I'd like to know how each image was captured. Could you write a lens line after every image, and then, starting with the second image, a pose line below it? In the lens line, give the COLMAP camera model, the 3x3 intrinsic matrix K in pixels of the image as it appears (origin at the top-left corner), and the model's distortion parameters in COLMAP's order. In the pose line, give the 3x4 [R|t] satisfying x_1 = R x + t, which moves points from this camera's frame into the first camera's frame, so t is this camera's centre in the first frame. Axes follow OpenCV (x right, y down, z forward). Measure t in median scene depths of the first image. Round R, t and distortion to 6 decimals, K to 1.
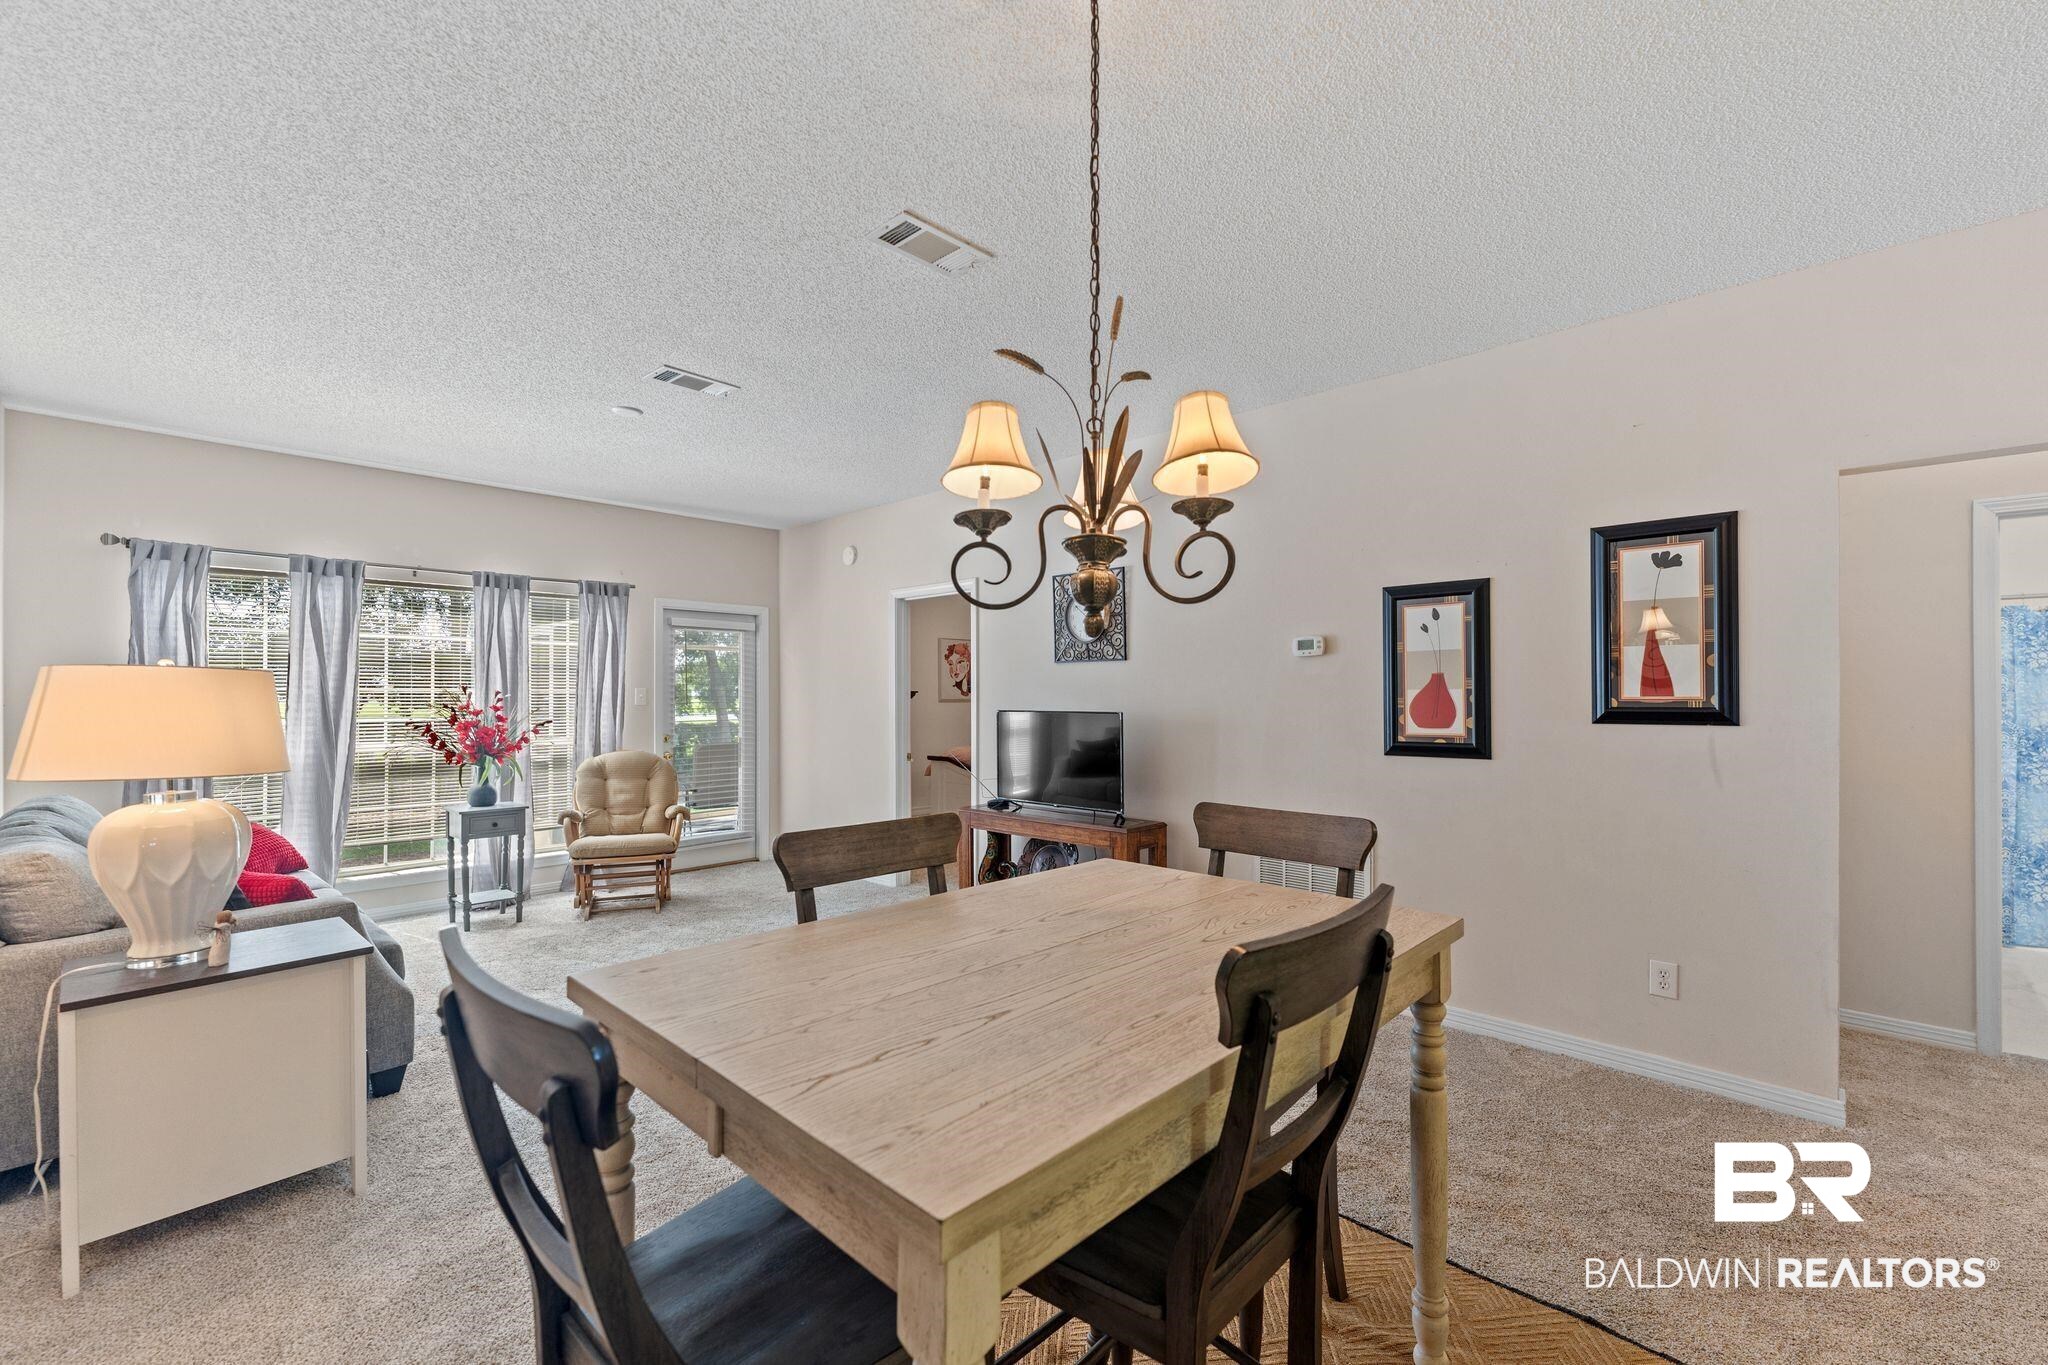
lens RADIAL K [[845.3, 0, 1032.1], [0, 845.3, 693.6], [0, 0, 1]] dist [-0.001021, -0.000434]
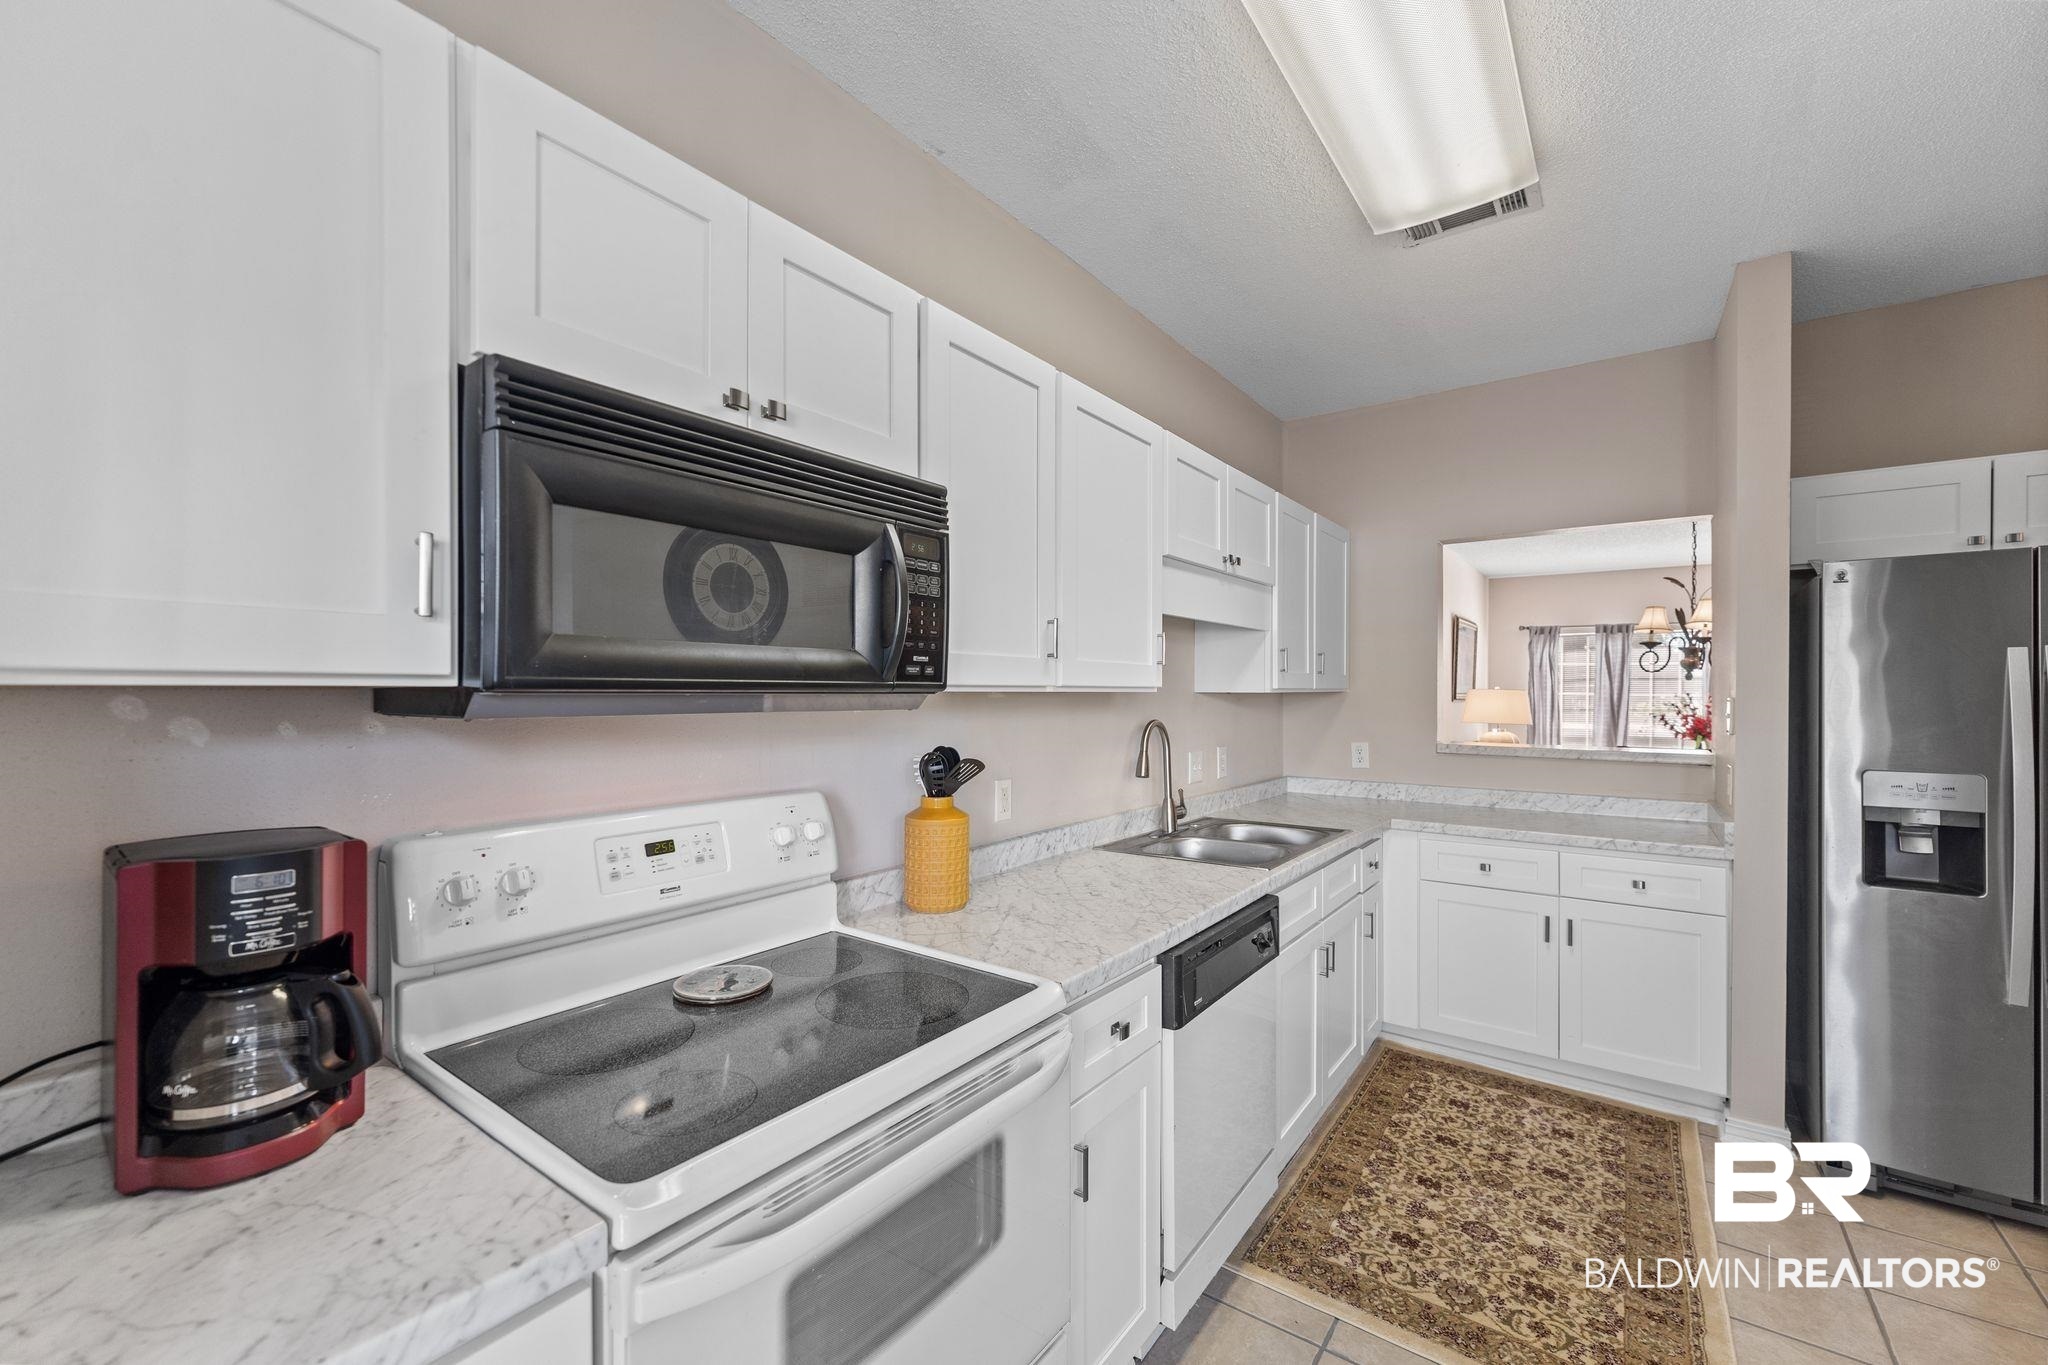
lens RADIAL K [[845.3, 0, 1032.1], [0, 845.3, 693.6], [0, 0, 1]] dist [-0.001021, -0.000434]
pose [[0.135897, -0.007493, -0.990695, 0.822129], [0.000028, 0.999971, -0.007559, 0.006366], [0.990723, 0.000999, 0.135894, -0.511896]]
